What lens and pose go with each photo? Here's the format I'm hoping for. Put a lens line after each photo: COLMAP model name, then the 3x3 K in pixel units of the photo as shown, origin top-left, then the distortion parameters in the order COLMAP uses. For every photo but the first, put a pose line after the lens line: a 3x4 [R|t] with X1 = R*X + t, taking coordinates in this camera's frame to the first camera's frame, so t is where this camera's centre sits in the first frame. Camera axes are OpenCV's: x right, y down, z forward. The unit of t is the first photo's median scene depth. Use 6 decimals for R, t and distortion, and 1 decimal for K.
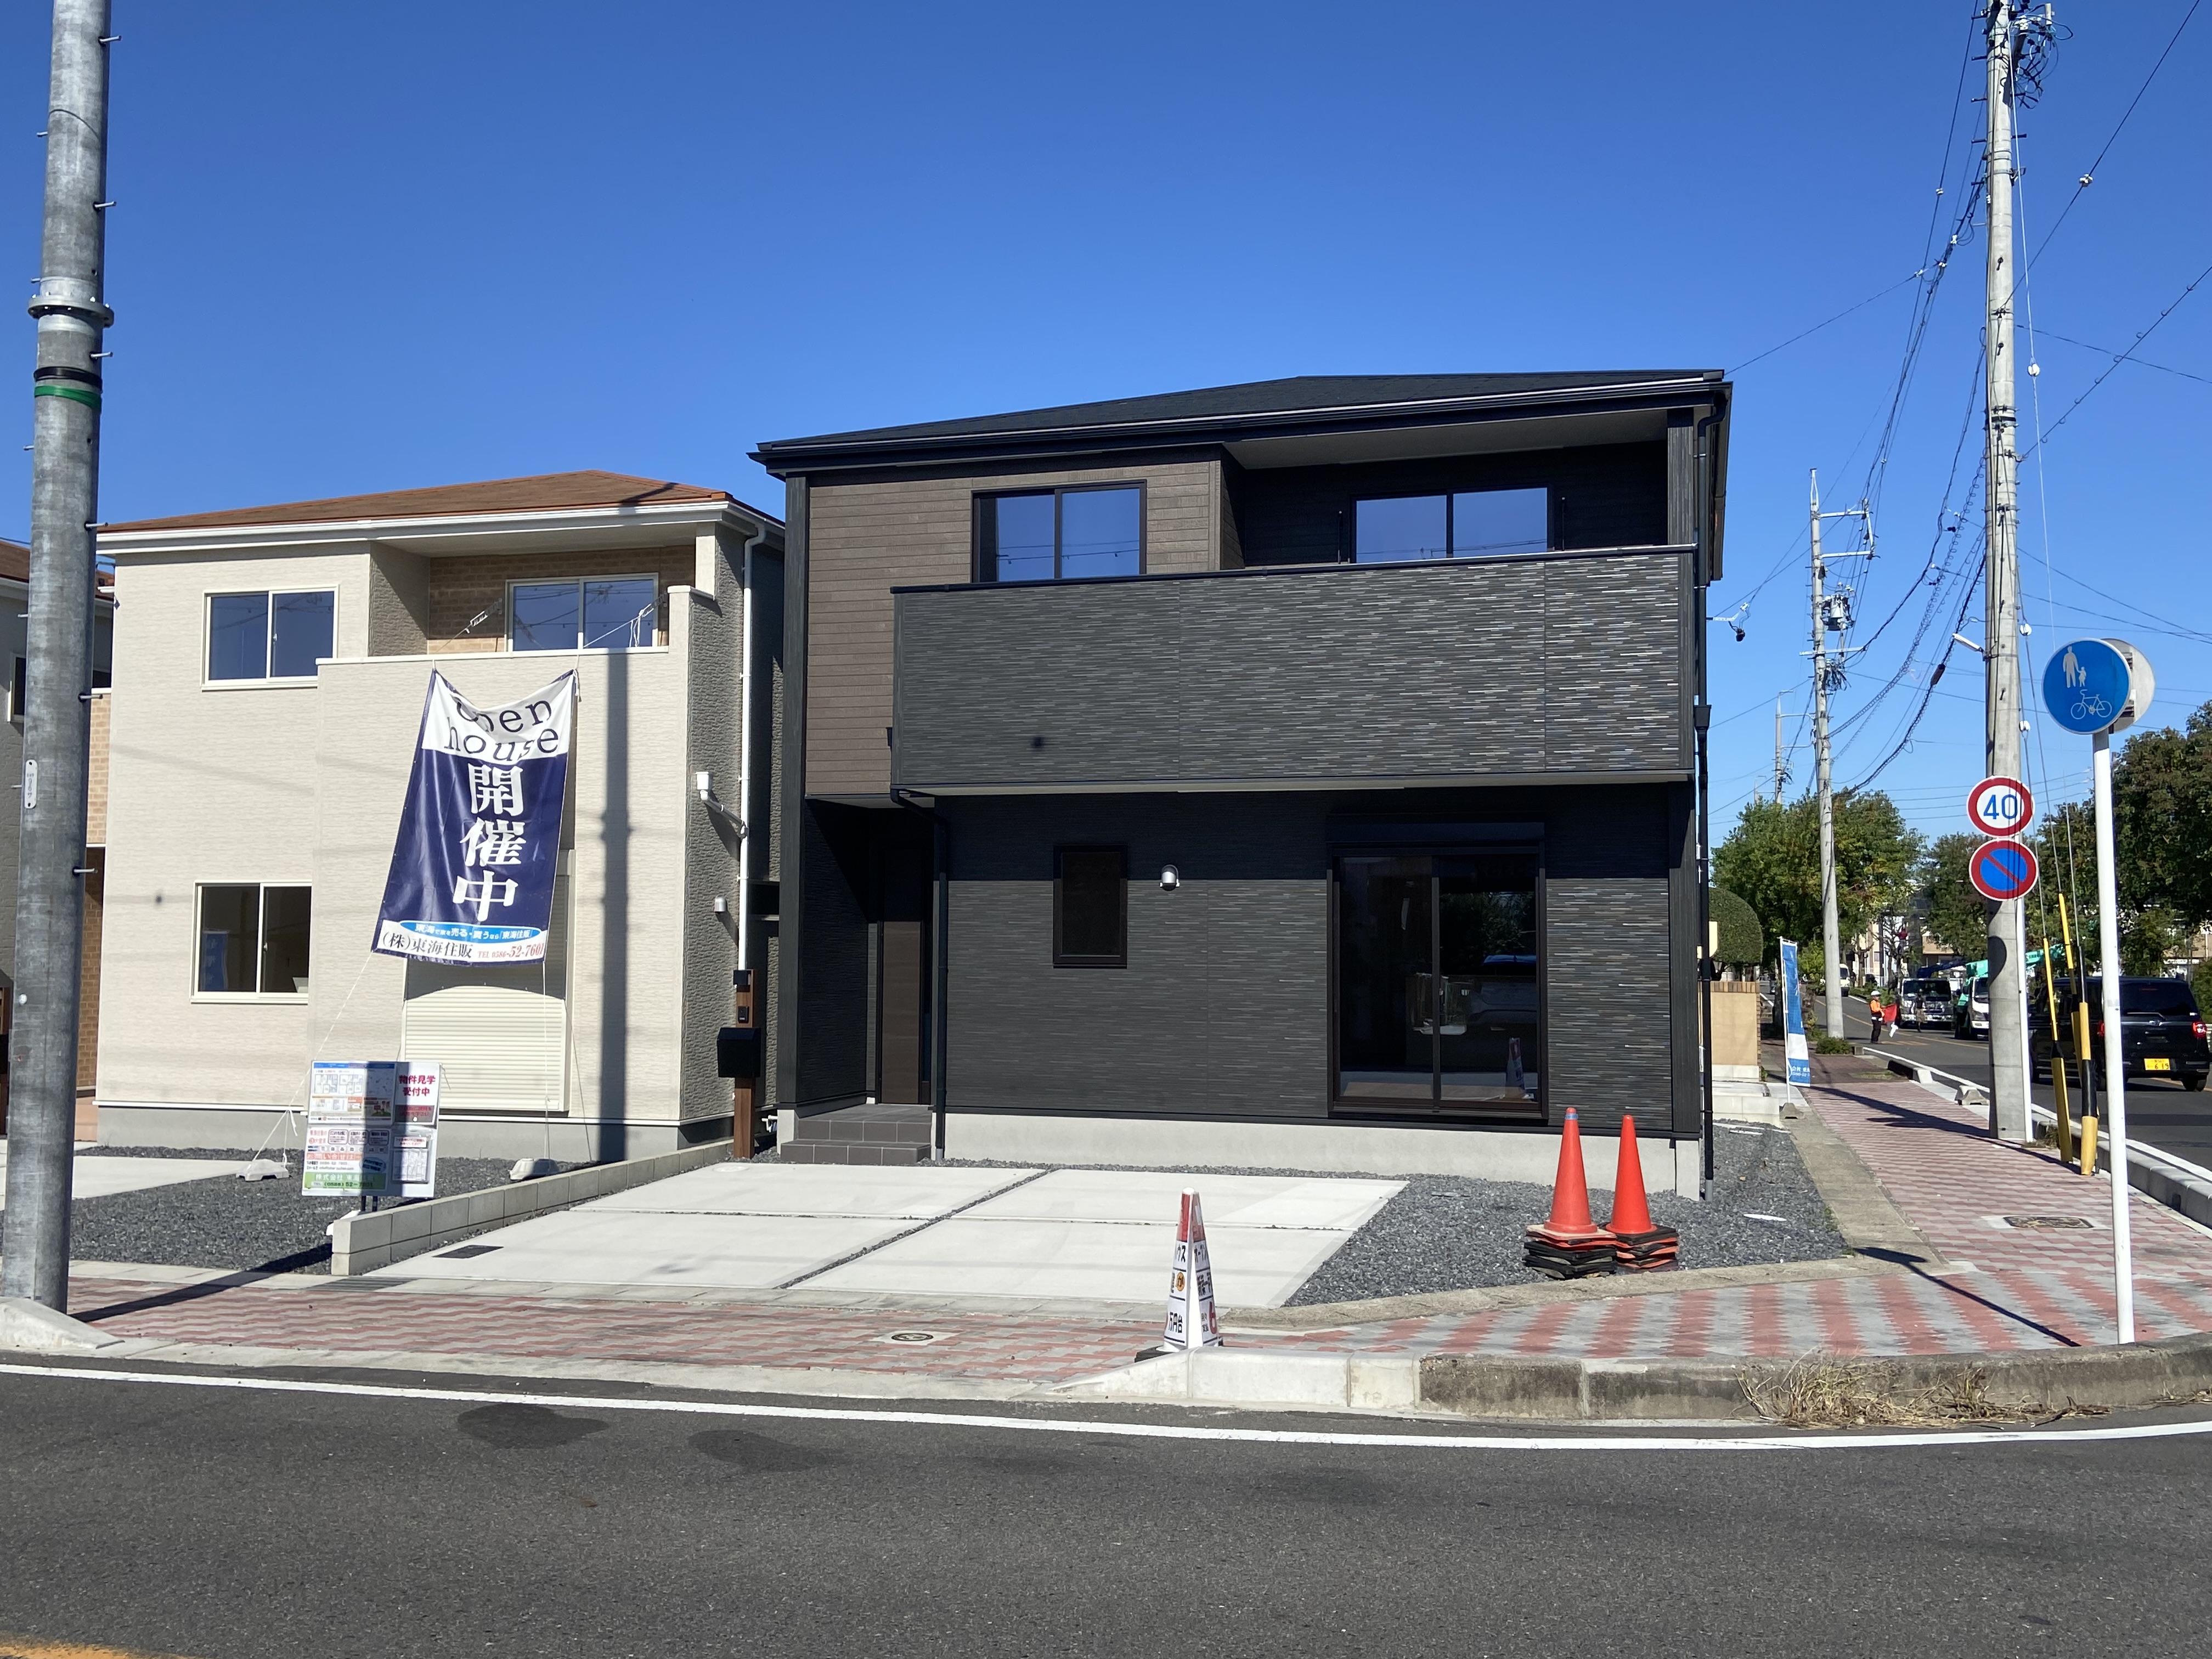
lens RADIAL K [[1987.6, 0, 1106.0], [0, 1987.6, 829.5], [0, 0, 1]] dist [-0.003241, -0.000628]
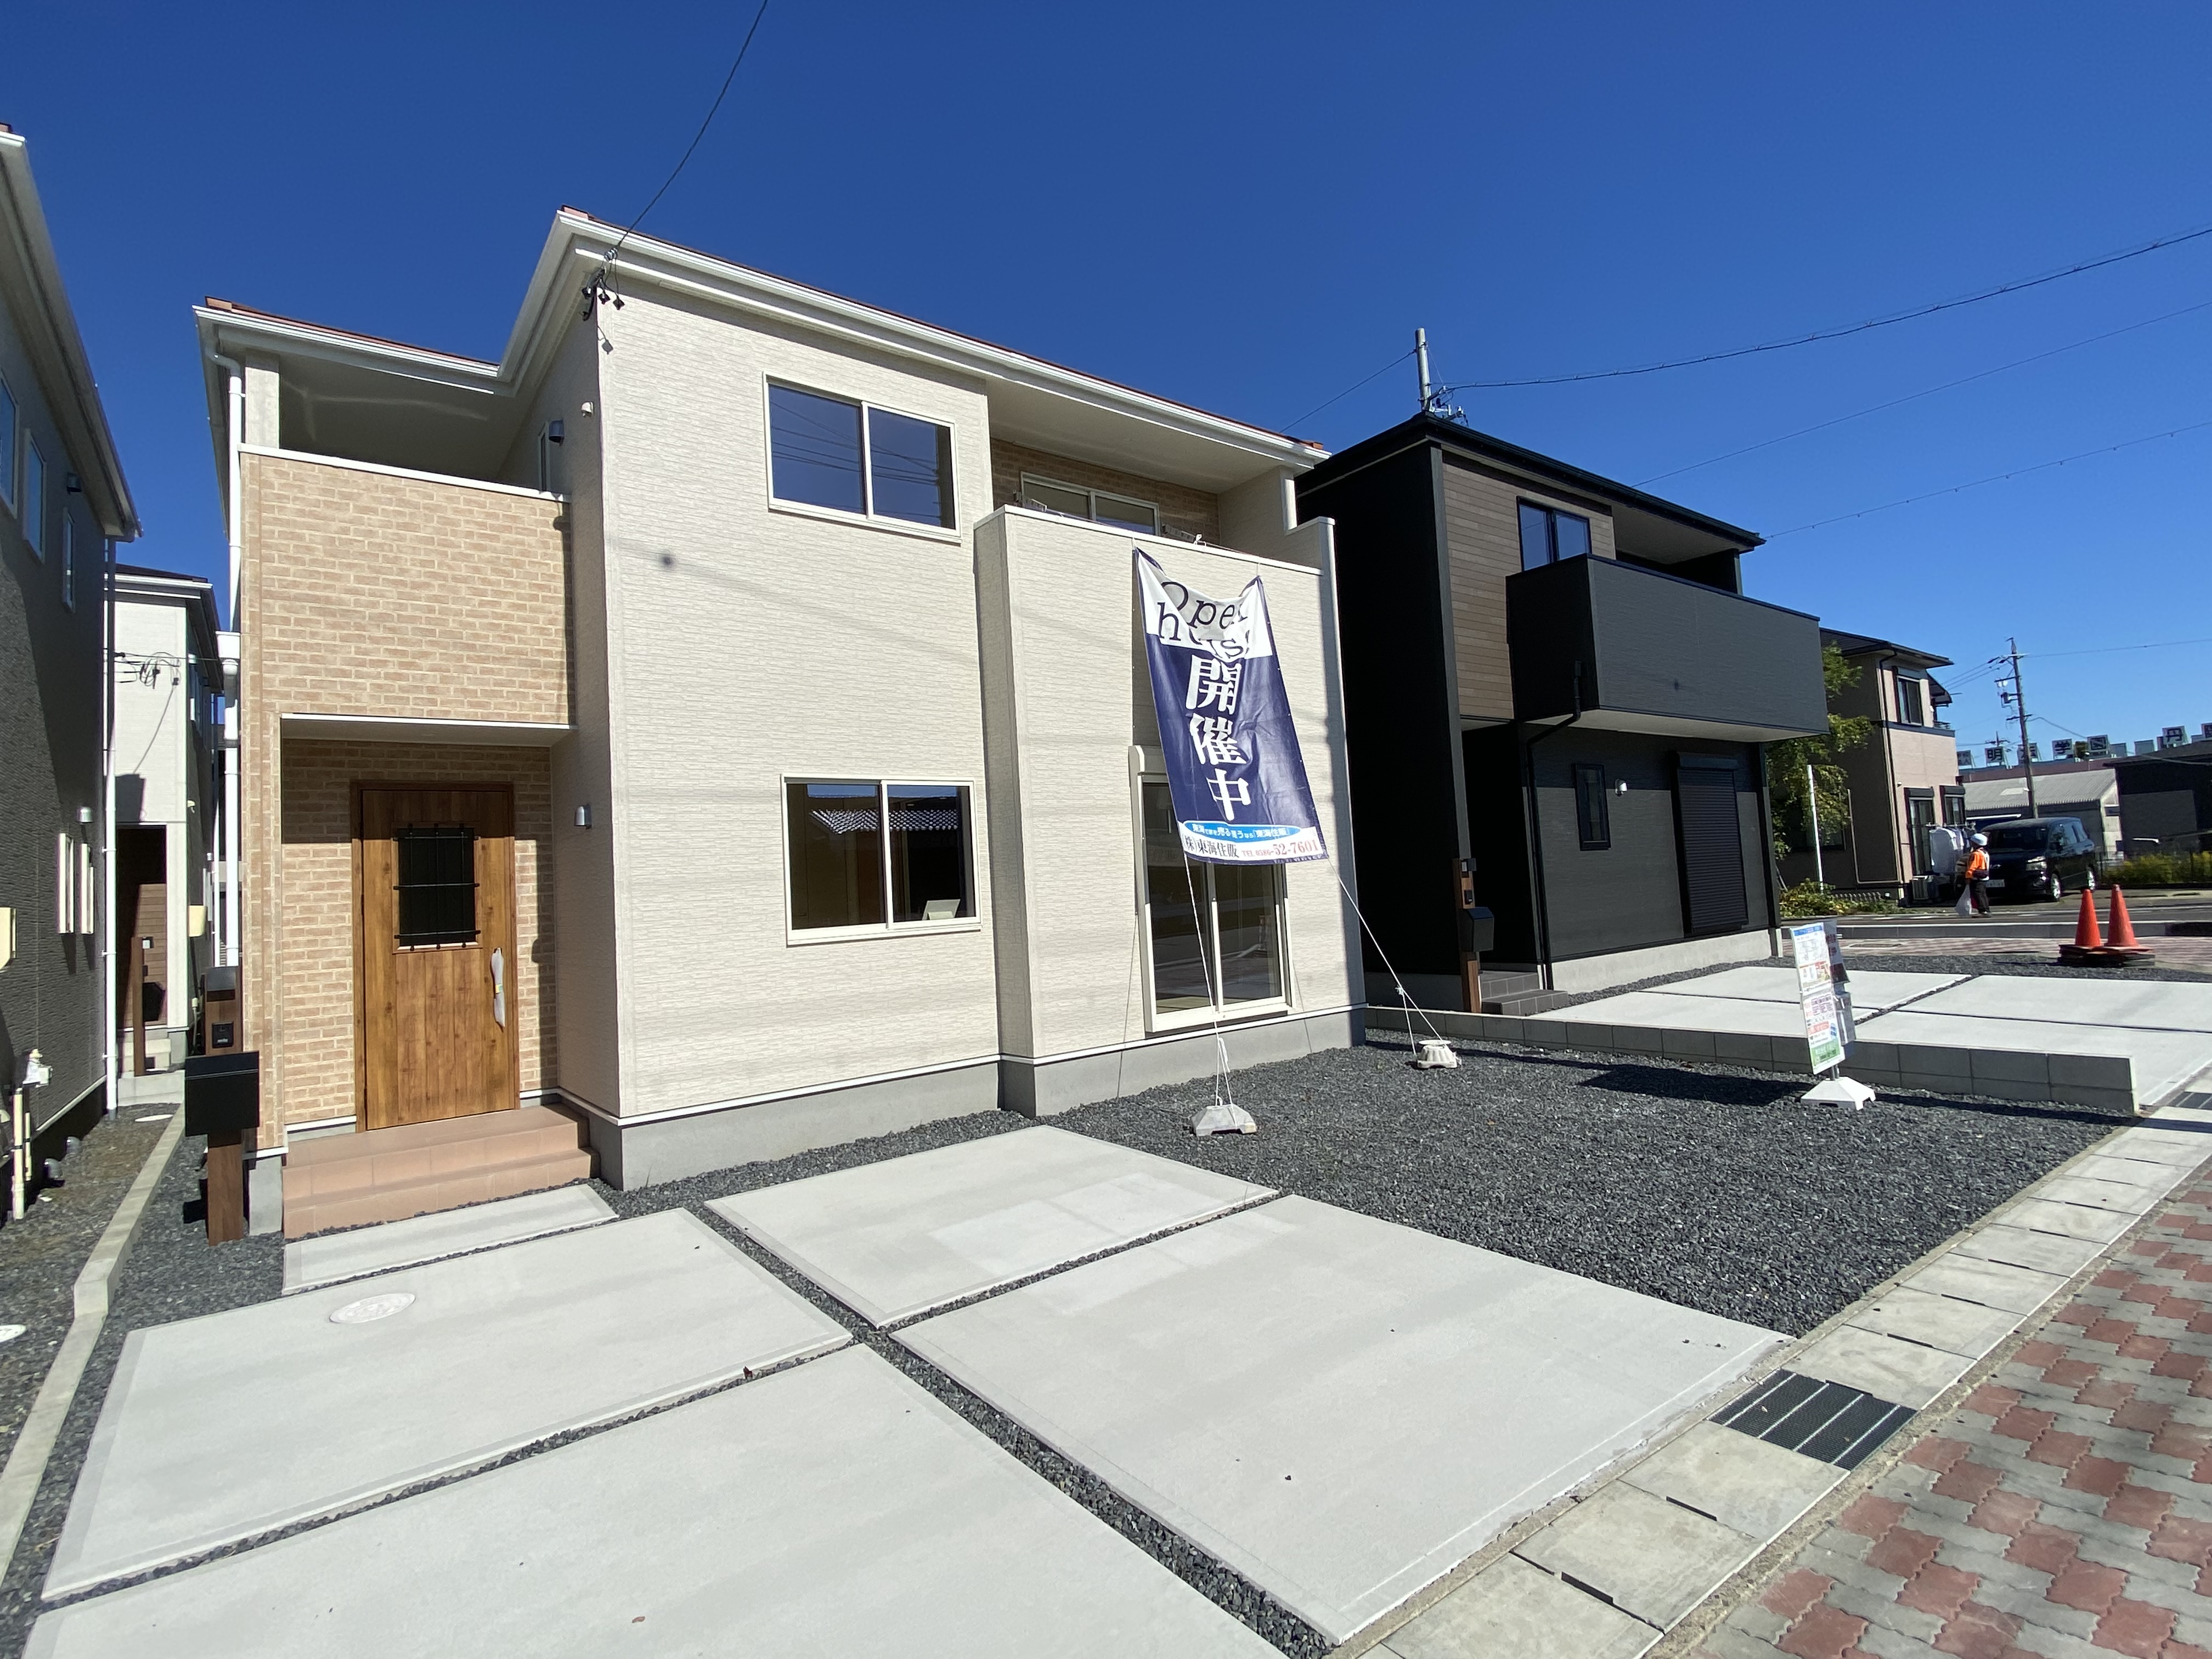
lens RADIAL K [[1059.8, 0, 1106.0], [0, 1059.8, 829.5], [0, 0, 1]] dist [0.058310, 0.000040]
pose [[0.605105, 0.008725, 0.796098, -0.749608], [0.011851, 0.999730, -0.019964, 0.059488], [-0.796058, 0.021515, 0.604838, 0.731220]]
